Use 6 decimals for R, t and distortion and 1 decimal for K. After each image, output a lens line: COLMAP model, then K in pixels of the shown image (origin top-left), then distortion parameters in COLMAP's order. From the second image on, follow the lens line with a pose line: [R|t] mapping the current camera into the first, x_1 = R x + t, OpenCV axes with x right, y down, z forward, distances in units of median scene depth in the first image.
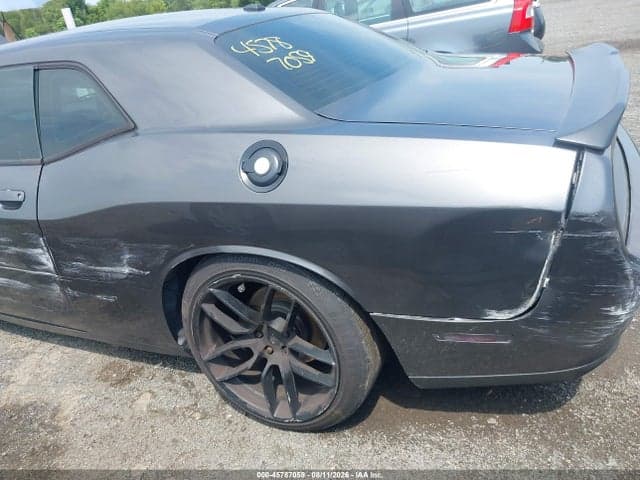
lens RADIAL K [[507.0, 0, 320.0], [0, 507.0, 240.0], [0, 0, 1]] dist [-0.009796, -0.014477]
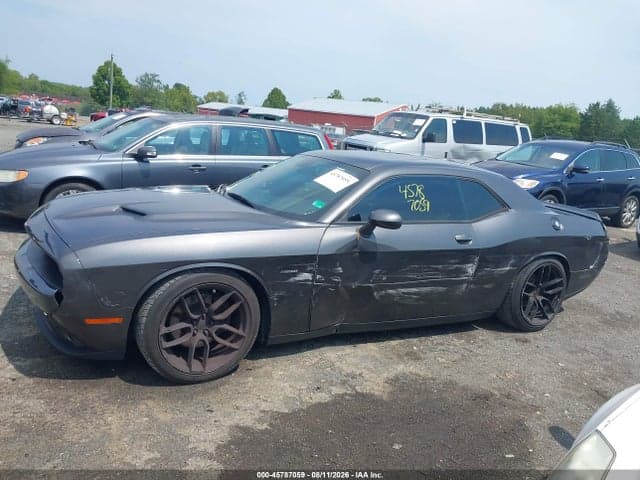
lens RADIAL K [[495.0, 0, 320.0], [0, 495.0, 240.0], [0, 0, 1]] dist [-0.000551, -0.001363]
pose [[0.591215, 0.033594, 0.805814, -3.134918], [0.163802, 0.973307, -0.160757, 0.179121], [-0.789704, 0.227036, 0.569931, 0.405264]]
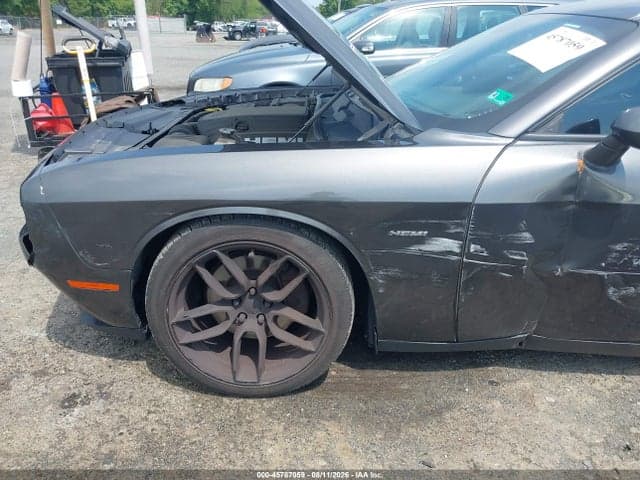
lens RADIAL K [[506.3, 0, 302.2], [0, 506.3, 262.5], [0, 0, 1]] dist [-0.001407, -0.003079]
pose [[0.911509, -0.011741, 0.411112, -2.233257], [0.028177, 0.999027, -0.033942, 0.052807], [-0.410313, 0.042522, 0.910953, 0.812732]]
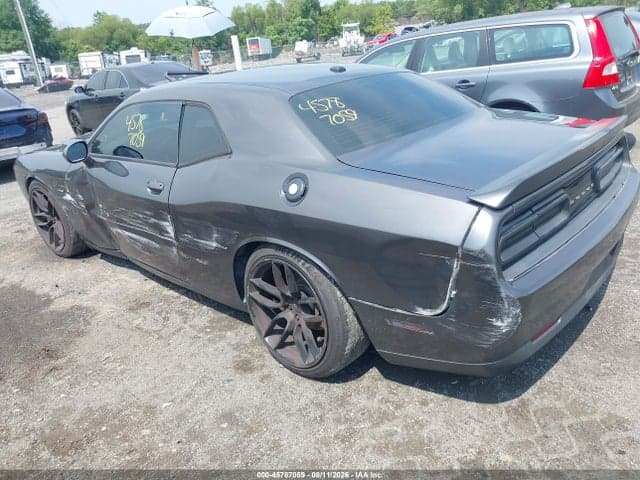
lens RADIAL K [[507.0, 0, 320.0], [0, 507.0, 240.0], [0, 0, 1]] dist [-0.009796, -0.014477]
pose [[0.948804, 0.155942, -0.274687, 0.369895], [-0.161671, 0.986843, 0.001806, -0.007866], [0.271354, 0.042695, 0.961532, -0.406904]]
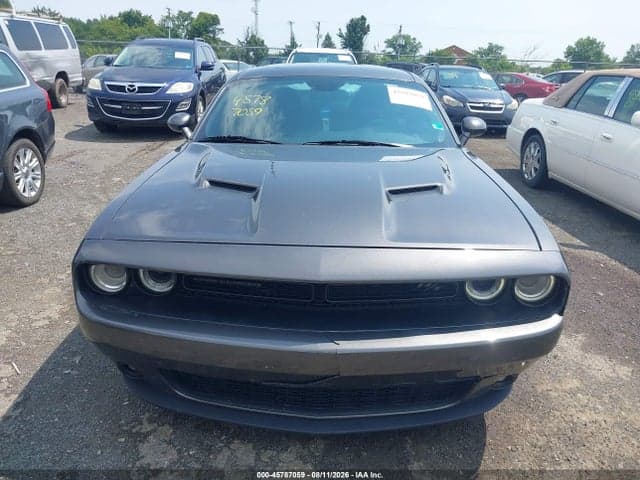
lens RADIAL K [[495.0, 0, 320.0], [0, 495.0, 240.0], [0, 0, 1]] dist [-0.000551, -0.001363]
pose [[-0.371134, -0.176661, 0.911620, -3.111660], [0.427442, 0.839038, 0.336614, -0.834161], [-0.824350, 0.514593, -0.235883, 2.714127]]
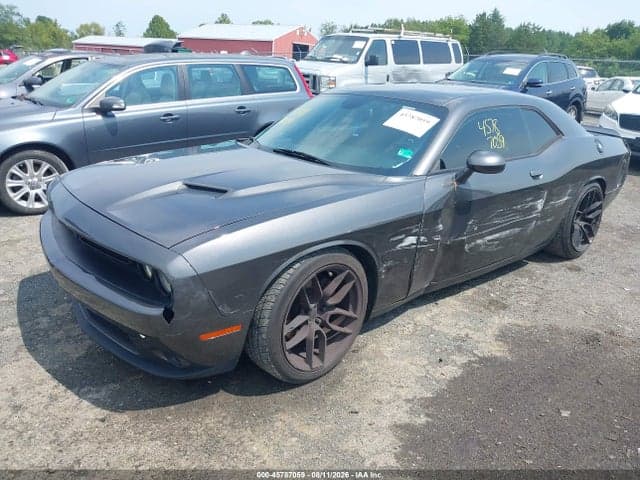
lens RADIAL K [[495.0, 0, 320.0], [0, 495.0, 240.0], [0, 0, 1]] dist [-0.000551, -0.001363]
pose [[0.437056, -0.144603, 0.887734, -3.242044], [0.291822, 0.956396, 0.012115, -0.127616], [-0.850777, 0.253765, 0.460197, 1.105400]]
